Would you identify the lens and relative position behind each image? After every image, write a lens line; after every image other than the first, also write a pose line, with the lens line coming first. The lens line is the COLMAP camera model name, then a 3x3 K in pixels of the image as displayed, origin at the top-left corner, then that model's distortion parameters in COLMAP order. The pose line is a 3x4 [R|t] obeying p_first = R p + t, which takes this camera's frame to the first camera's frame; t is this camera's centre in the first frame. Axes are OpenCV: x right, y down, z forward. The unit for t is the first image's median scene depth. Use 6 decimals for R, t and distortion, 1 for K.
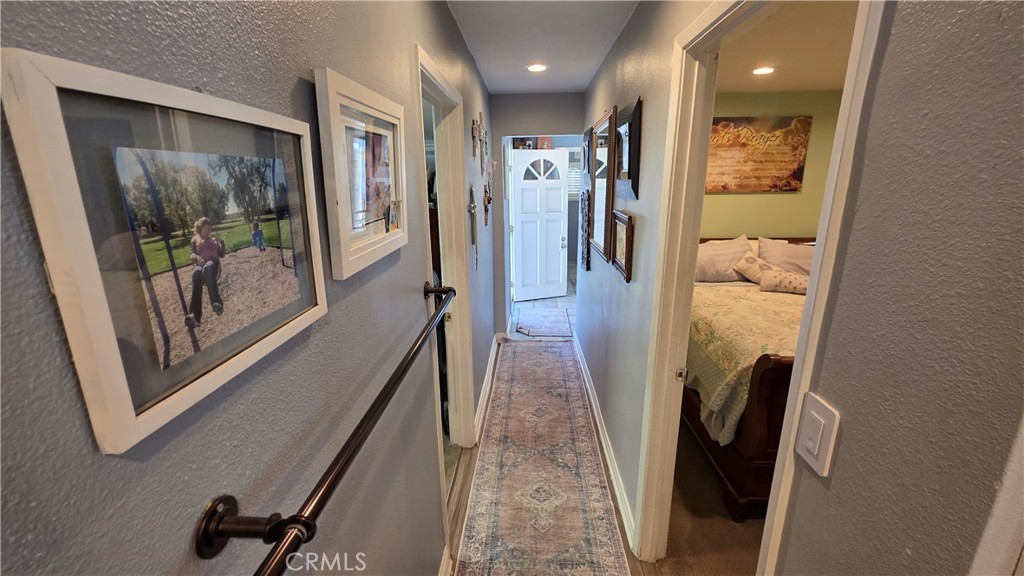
lens RADIAL K [[410.5, 0, 515.2], [0, 410.5, 284.2], [0, 0, 1]] dist [0.001528, 0.000017]
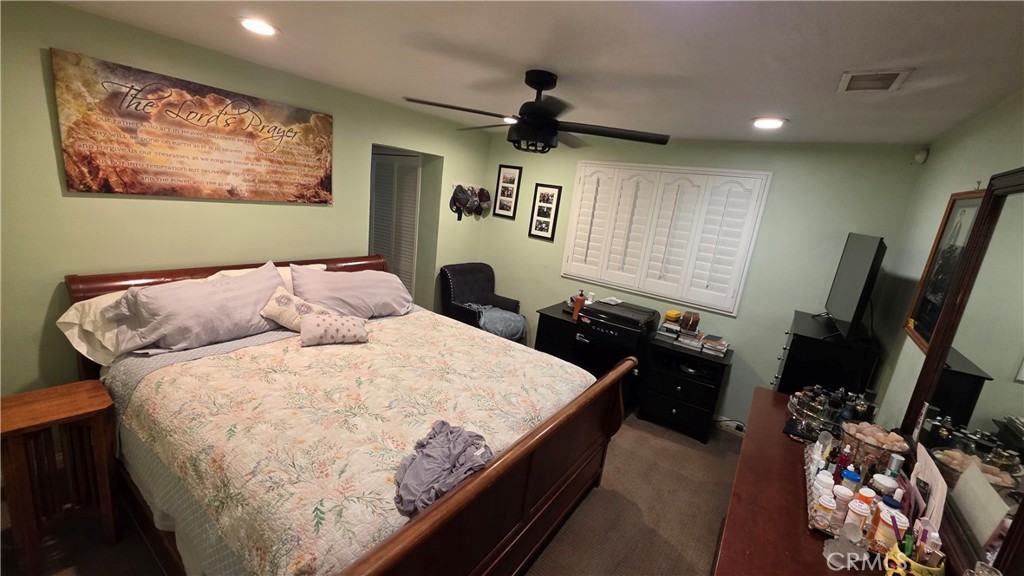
lens RADIAL K [[410.5, 0, 512.6], [0, 410.5, 287.7], [0, 0, 1]] dist [0.001528, 0.000017]
pose [[0.530144, -0.126062, 0.838484, 0.167859], [0.095264, 0.991481, 0.088833, -0.098398], [-0.842539, 0.032783, 0.537636, 0.246938]]
